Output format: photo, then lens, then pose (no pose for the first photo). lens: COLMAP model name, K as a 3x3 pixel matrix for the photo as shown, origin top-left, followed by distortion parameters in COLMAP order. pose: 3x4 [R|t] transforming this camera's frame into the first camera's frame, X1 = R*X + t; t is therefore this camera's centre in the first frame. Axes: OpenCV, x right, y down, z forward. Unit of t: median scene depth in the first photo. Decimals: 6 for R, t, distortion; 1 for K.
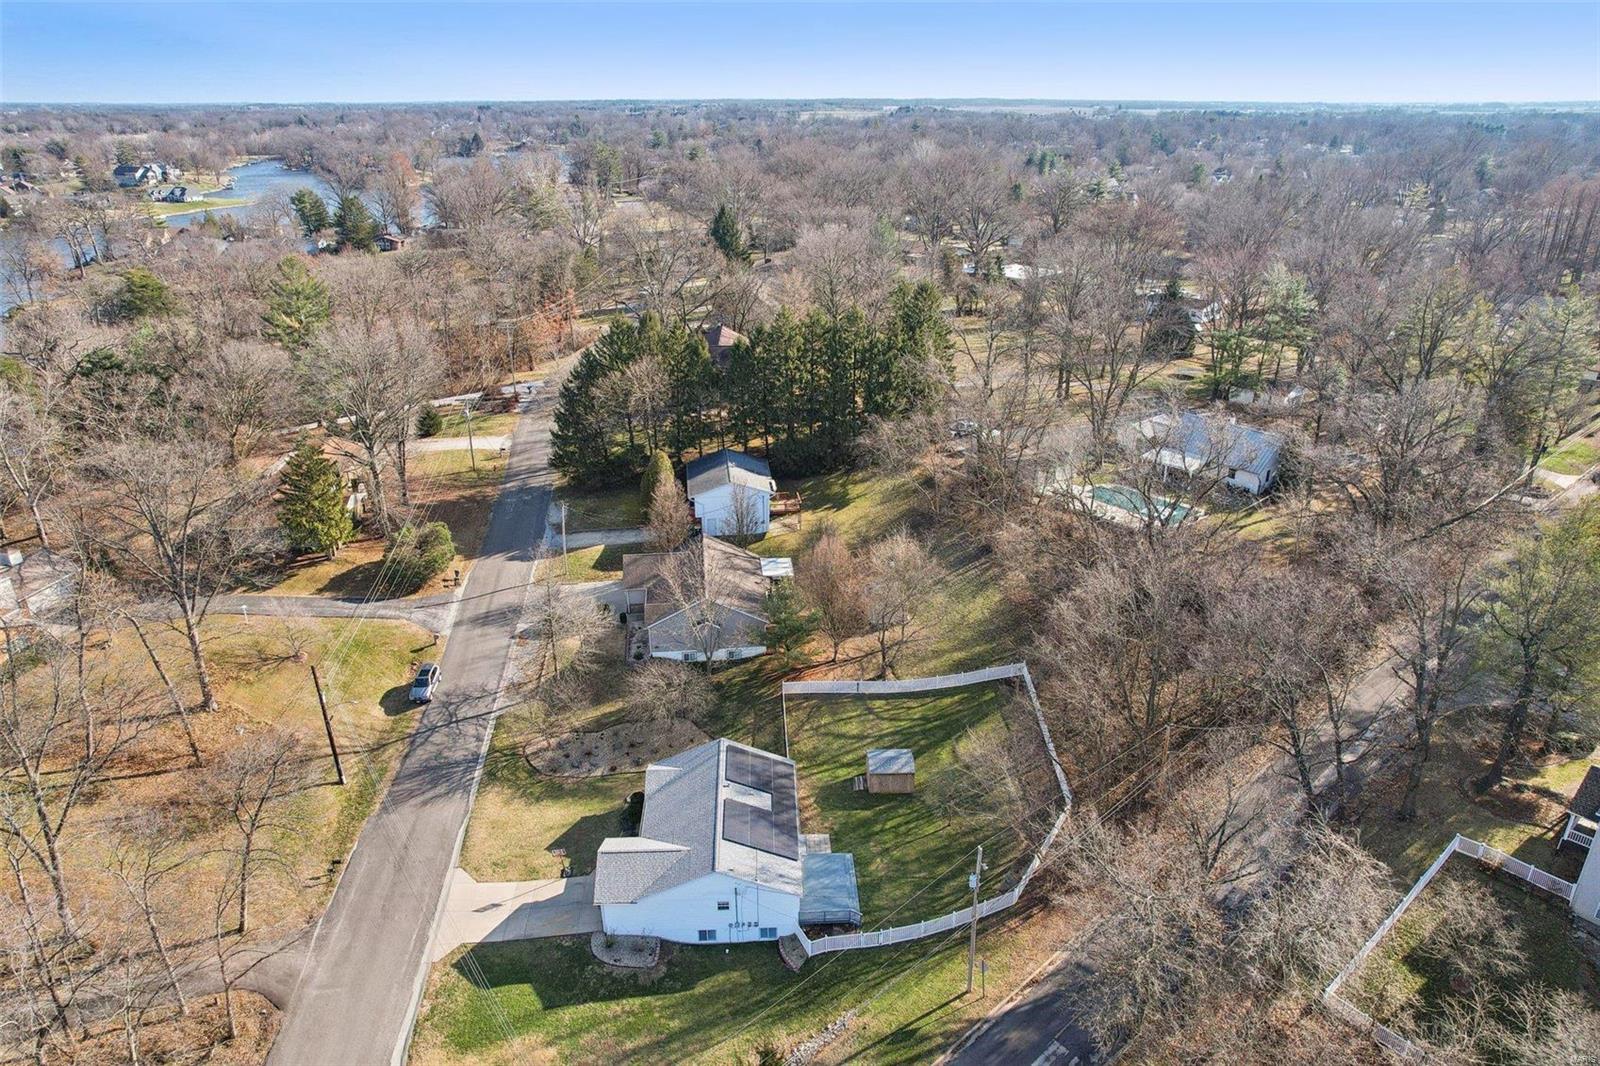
lens RADIAL K [[1034.4, 0, 844.9], [0, 1034.4, 533.1], [0, 0, 1]] dist [-0.078408, 0.000102]
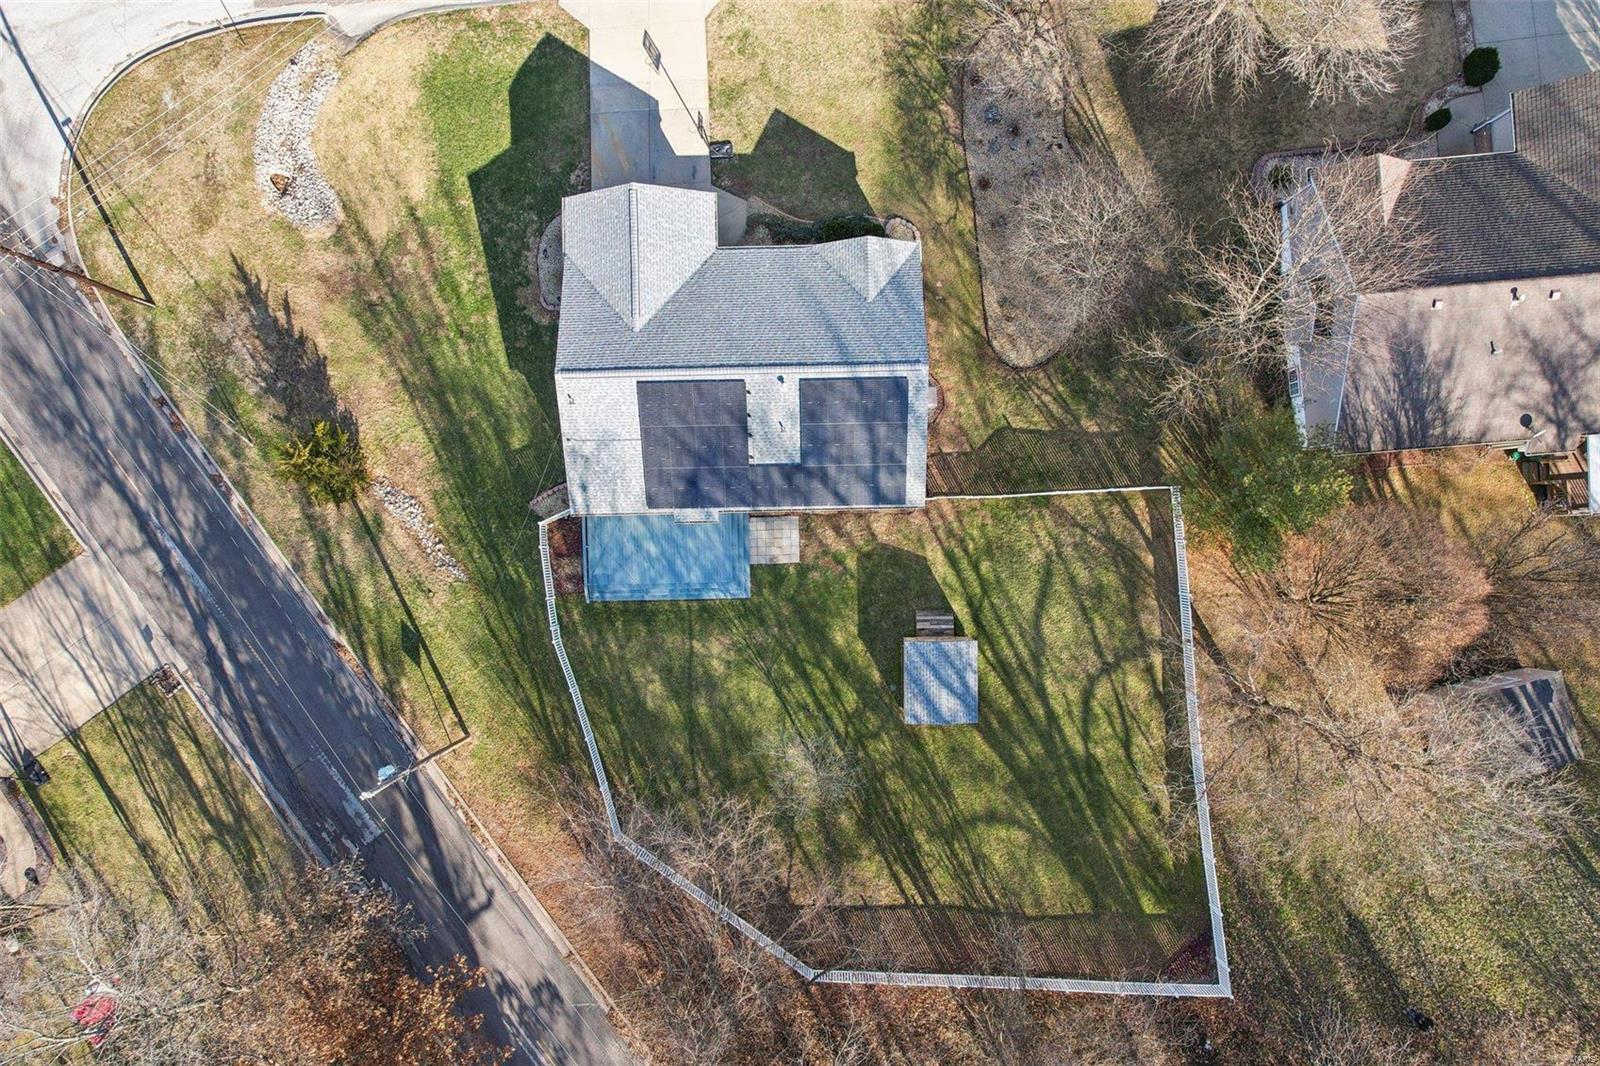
lens RADIAL K [[1055.3, 0, 800.0], [0, 1055.3, 533.0], [0, 0, 1]] dist [-0.086443, 0.078782]
pose [[-0.052469, 0.998551, -0.011917, -0.025492], [-0.387572, -0.009364, 0.921792, -0.290853], [0.920345, 0.052985, 0.387502, 0.784028]]
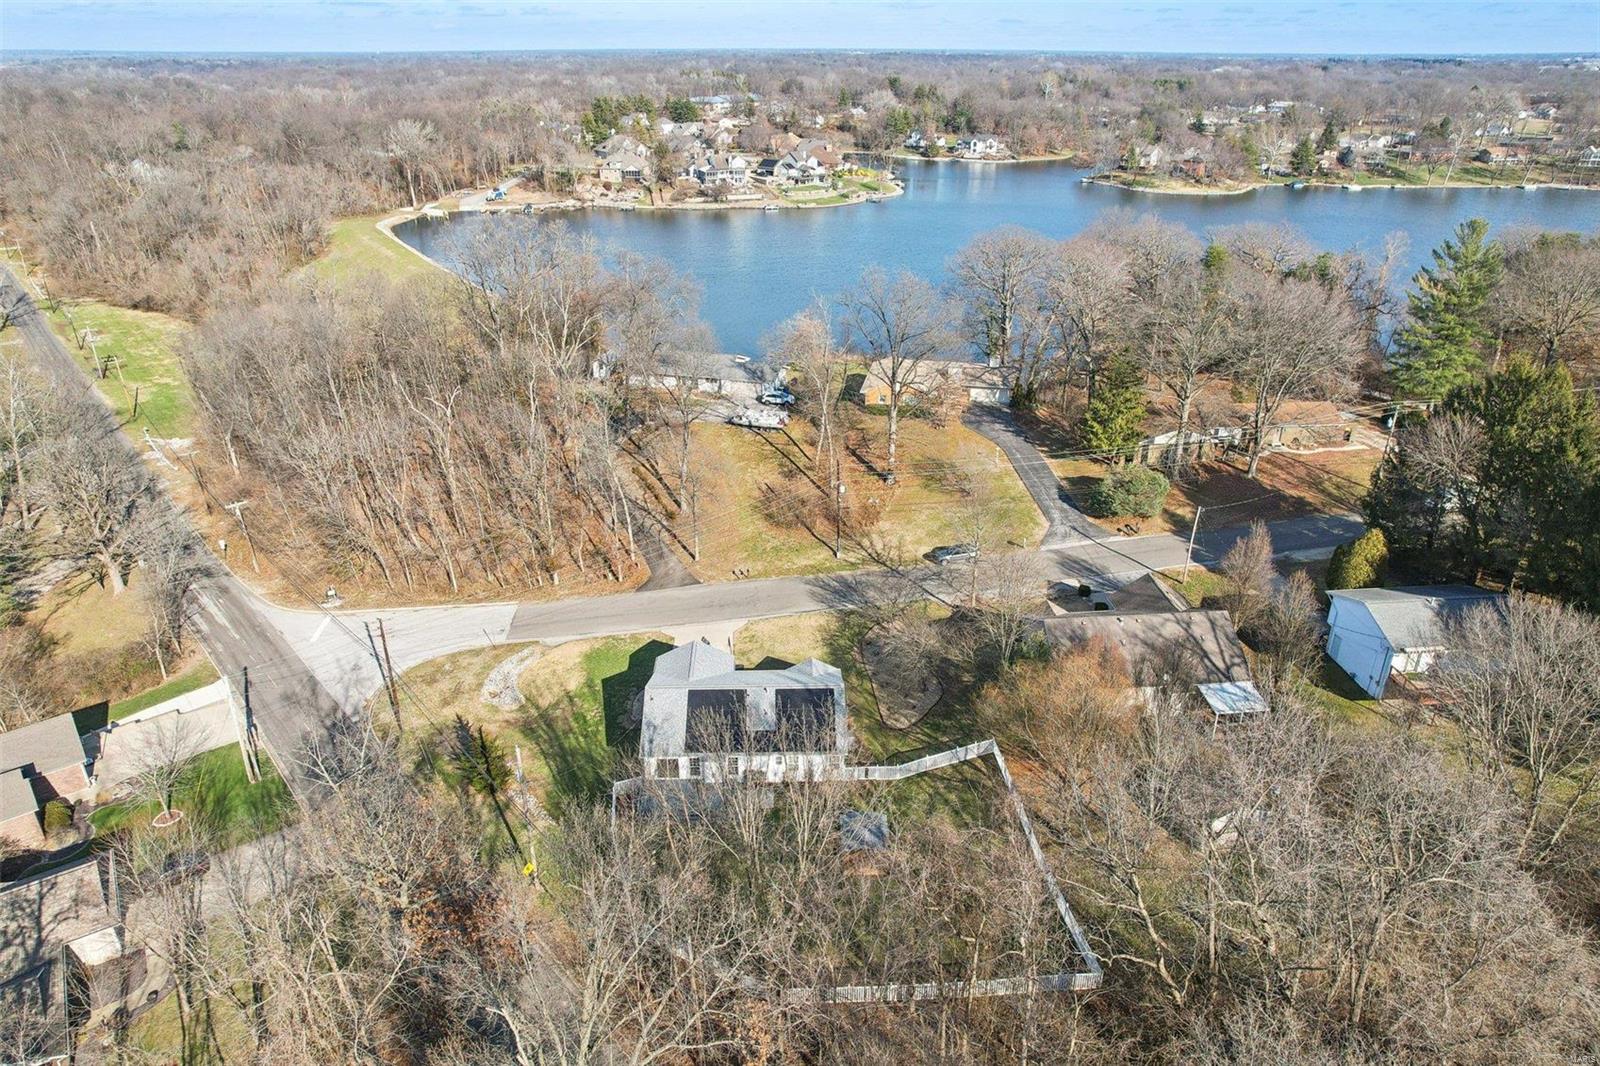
lens RADIAL K [[1055.3, 0, 800.0], [0, 1055.3, 533.0], [0, 0, 1]] dist [-0.086443, 0.078782]
pose [[-0.050228, 0.404076, -0.913345, 0.803596], [-0.389205, 0.834283, 0.390501, -0.323167], [0.919781, 0.375093, 0.115364, 0.840382]]
